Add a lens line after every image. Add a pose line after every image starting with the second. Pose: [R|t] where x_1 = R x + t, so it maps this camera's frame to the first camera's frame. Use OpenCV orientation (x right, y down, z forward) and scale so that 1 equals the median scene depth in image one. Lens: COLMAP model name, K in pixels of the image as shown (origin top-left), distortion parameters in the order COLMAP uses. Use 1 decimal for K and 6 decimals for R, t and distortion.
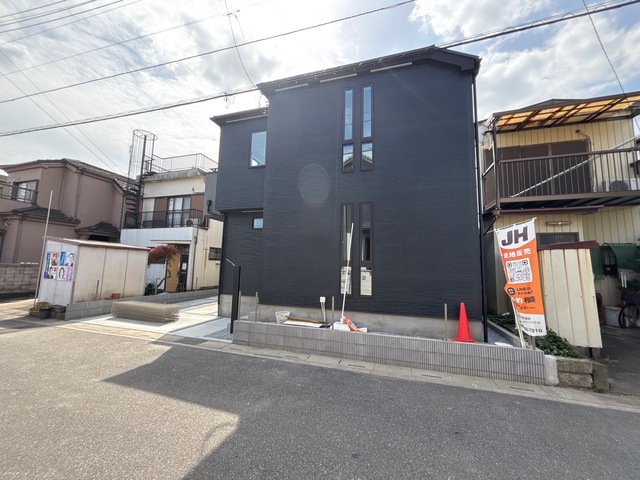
lens RADIAL K [[257.4, 0, 320.0], [0, 257.4, 240.0], [0, 0, 1]] dist [-0.002715, 0.000036]
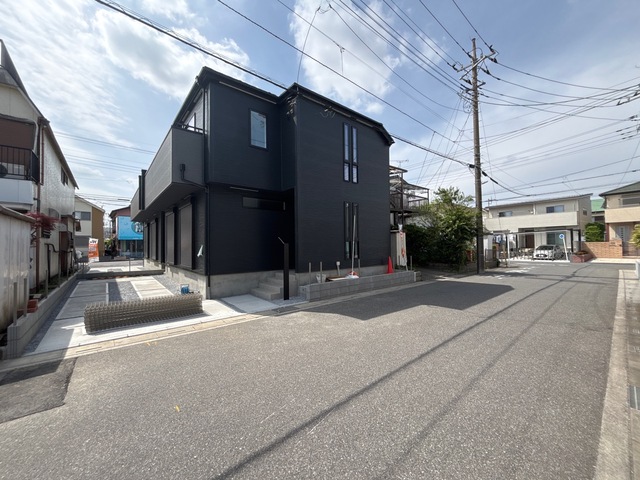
lens RADIAL K [[257.4, 0, 320.0], [0, 257.4, 240.0], [0, 0, 1]] dist [-0.002715, 0.000036]
pose [[0.534945, -0.016383, 0.844728, -1.277552], [-0.068606, 0.995668, 0.062757, 0.002479], [-0.842097, -0.091525, 0.531504, 0.267919]]
